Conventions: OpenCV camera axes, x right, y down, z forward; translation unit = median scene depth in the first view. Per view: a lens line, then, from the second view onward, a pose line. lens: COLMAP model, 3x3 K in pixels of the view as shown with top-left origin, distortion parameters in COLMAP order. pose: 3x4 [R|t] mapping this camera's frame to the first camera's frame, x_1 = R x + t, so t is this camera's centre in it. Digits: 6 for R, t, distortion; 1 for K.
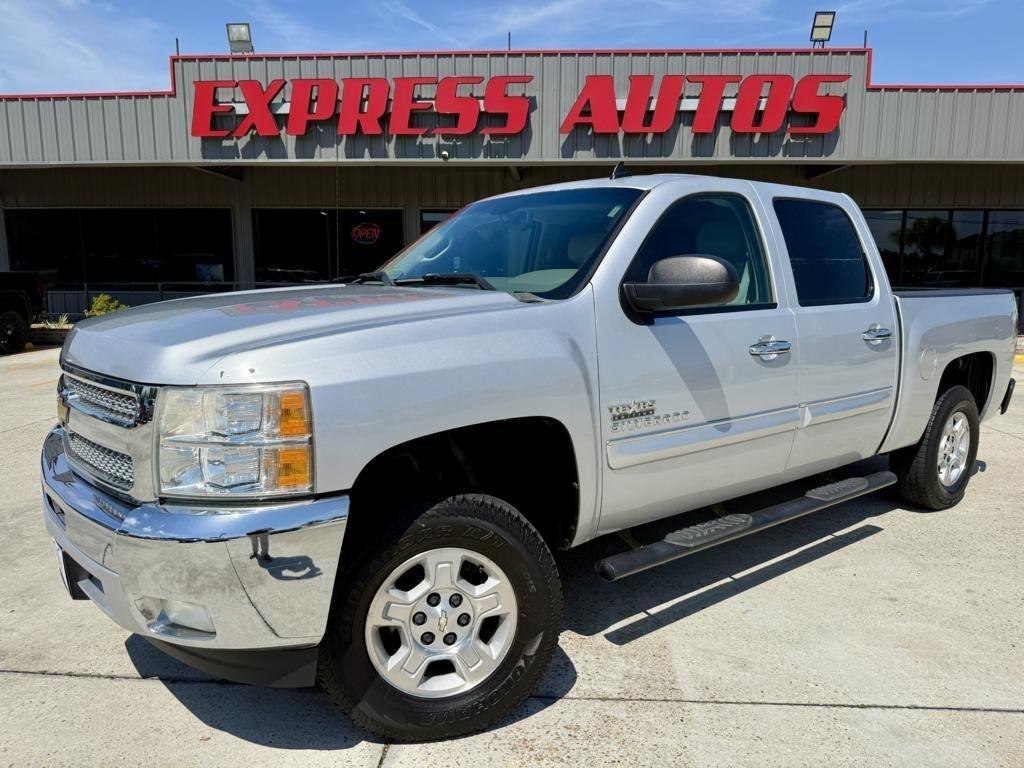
lens RADIAL K [[729.1, 0, 517.7], [0, 729.1, 392.1], [0, 0, 1]] dist [0.029871, -0.043204]
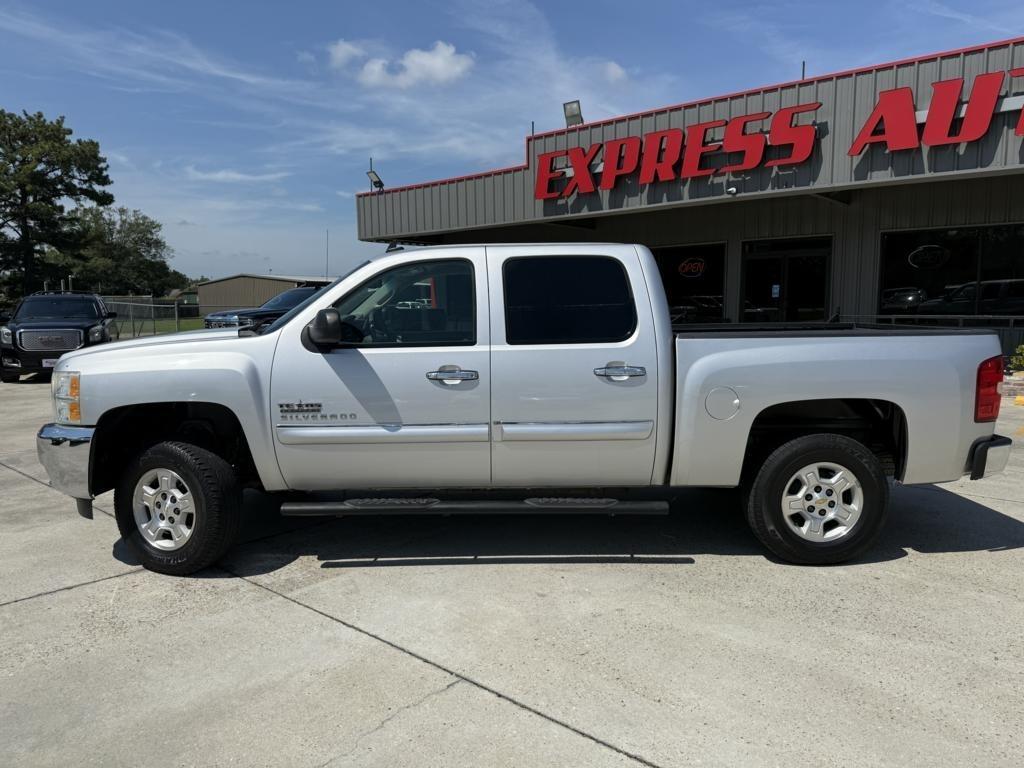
lens RADIAL K [[729.1, 0, 498.1], [0, 729.1, 380.1], [0, 0, 1]] dist [0.029871, -0.043204]
pose [[0.789635, 0.052051, -0.611365, 0.297610], [-0.084963, 0.996072, -0.024933, -0.006432], [0.607666, 0.071631, 0.790956, 0.003866]]
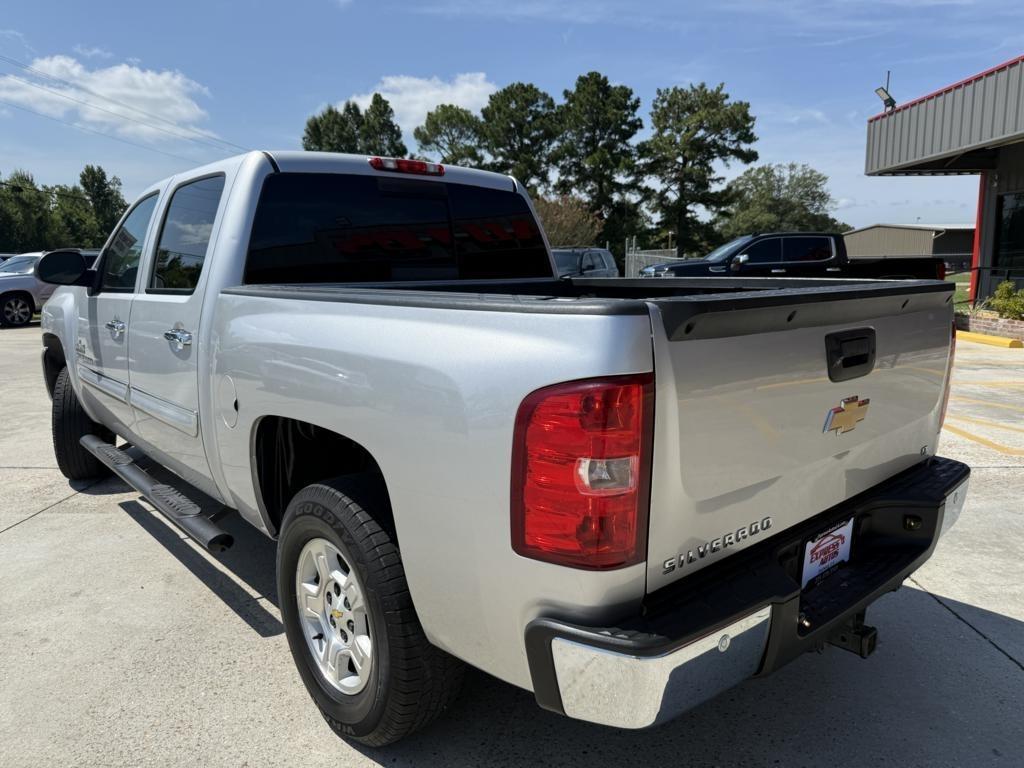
lens RADIAL K [[729.1, 0, 512.9], [0, 729.1, 374.2], [0, 0, 1]] dist [0.029871, -0.043204]
pose [[0.052684, 0.144197, -0.988146, 0.378890], [-0.149915, 0.979448, 0.134935, -0.057761], [0.987294, 0.141029, 0.073219, 0.378775]]
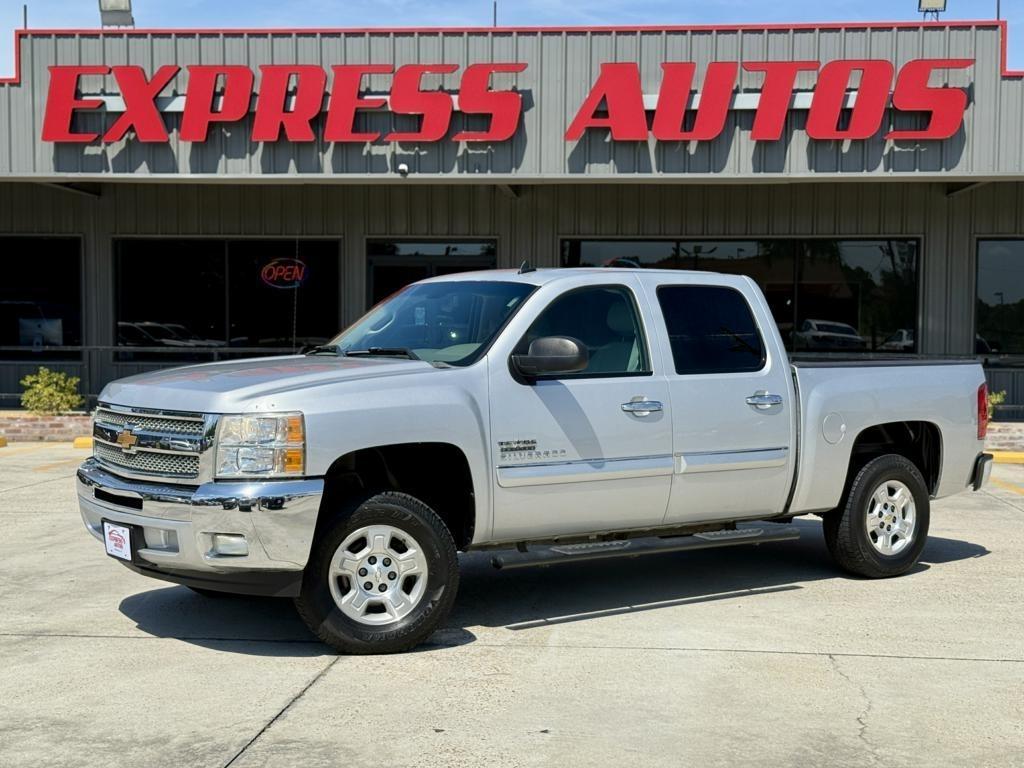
lens RADIAL K [[1426.9, 0, 510.3], [0, 1426.9, 392.1], [0, 0, 1]] dist [0.102561, 0.000000]
pose [[0.999579, 0.002204, -0.028916, 0.046145], [-0.005536, 0.993273, -0.115666, 0.049441], [0.028466, 0.115778, 0.992867, -0.356902]]
